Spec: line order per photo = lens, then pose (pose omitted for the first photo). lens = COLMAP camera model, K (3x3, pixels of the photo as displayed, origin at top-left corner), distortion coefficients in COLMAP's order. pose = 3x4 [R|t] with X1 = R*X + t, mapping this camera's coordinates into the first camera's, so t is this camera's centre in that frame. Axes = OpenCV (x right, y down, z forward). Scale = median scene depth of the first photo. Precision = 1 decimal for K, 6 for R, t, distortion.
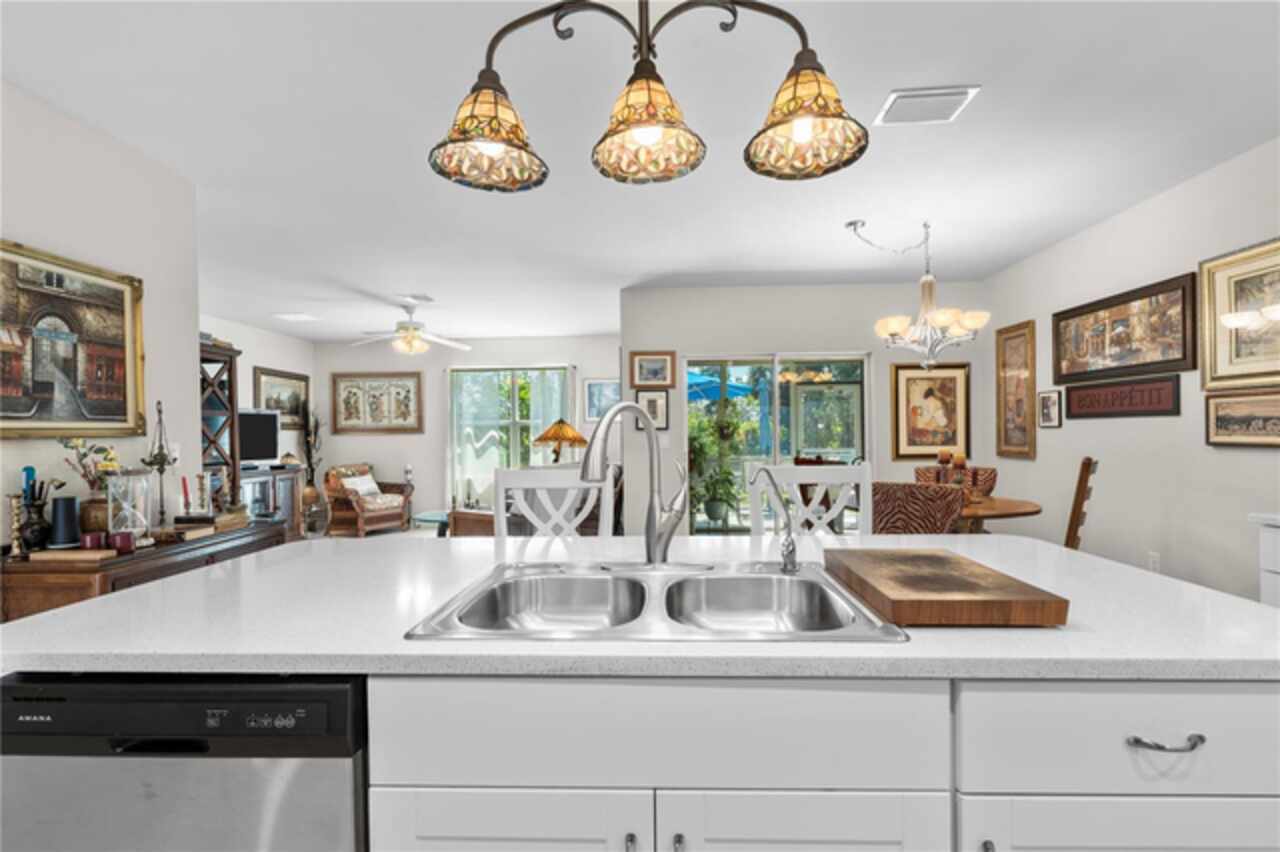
lens RADIAL K [[572.9, 0, 638.5], [0, 572.9, 434.9], [0, 0, 1]] dist [-0.004927, -0.000098]
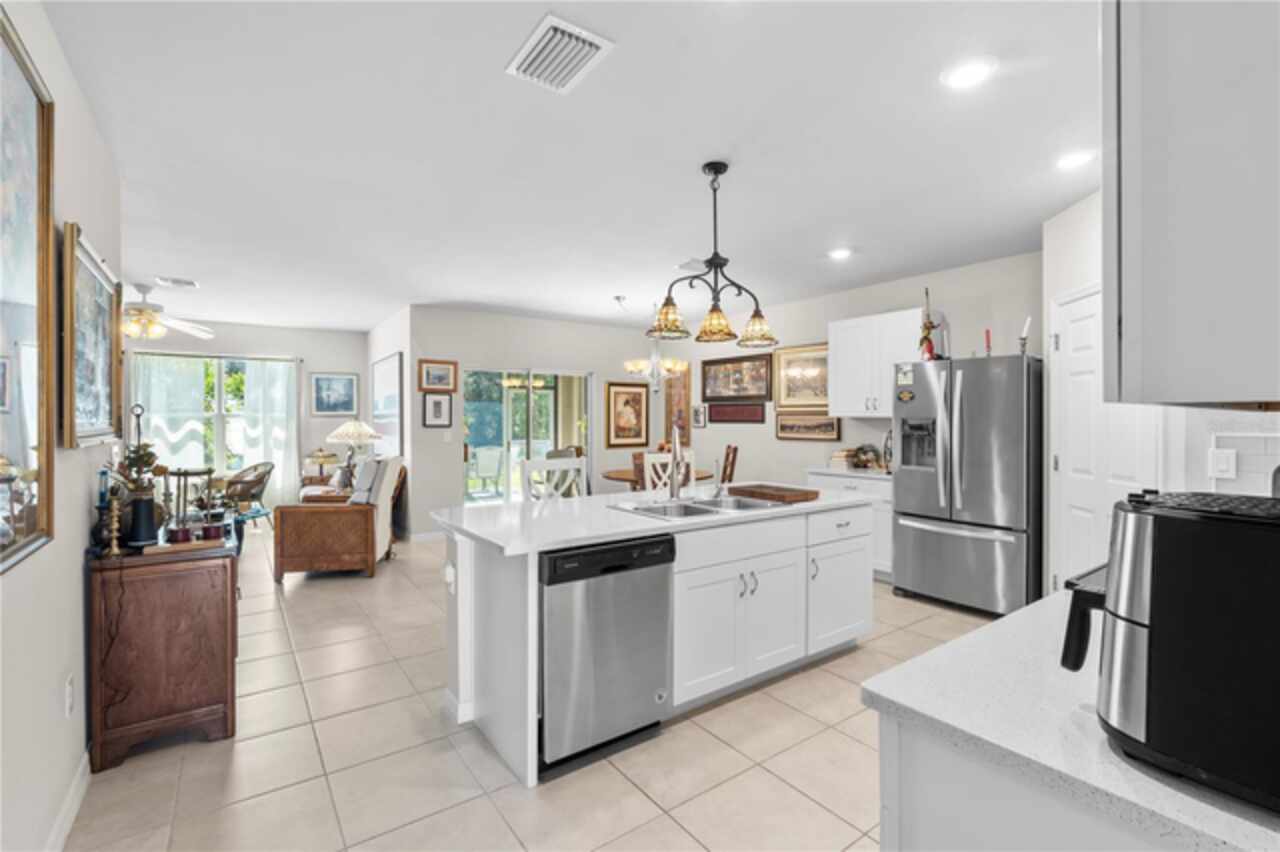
lens RADIAL K [[572.9, 0, 630.3], [0, 572.9, 418.9], [0, 0, 1]] dist [-0.004927, -0.000098]
pose [[0.789648, 0.011343, 0.613455, -0.501280], [-0.006466, 0.999927, -0.010165, -0.020870], [-0.613526, 0.004060, 0.789664, -0.223177]]
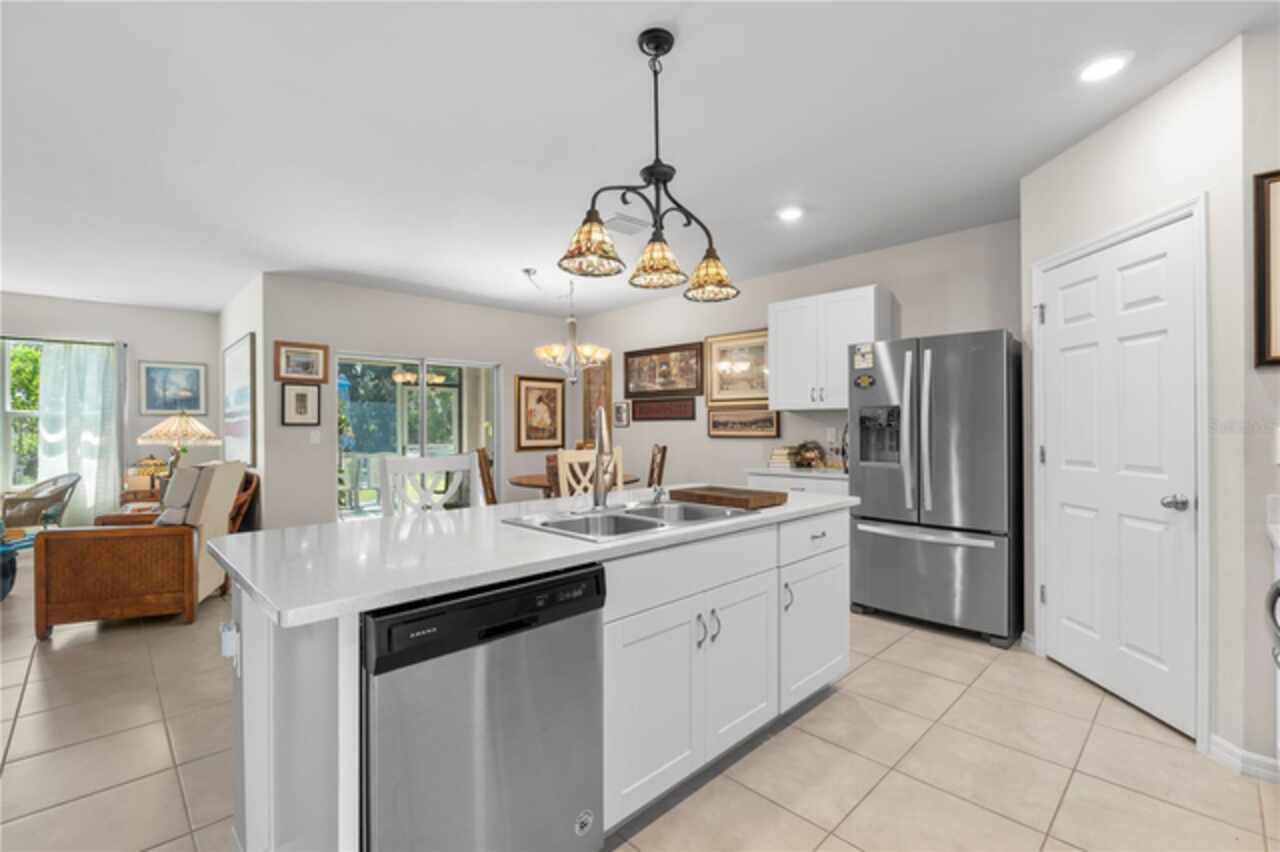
lens RADIAL K [[572.9, 0, 633.6], [0, 572.9, 423.5], [0, 0, 1]] dist [-0.004927, -0.000098]
pose [[0.688467, 0.012269, 0.725164, -0.370627], [-0.000136, 0.999859, -0.016787, 0.004395], [-0.725268, 0.011459, 0.688372, -0.068046]]
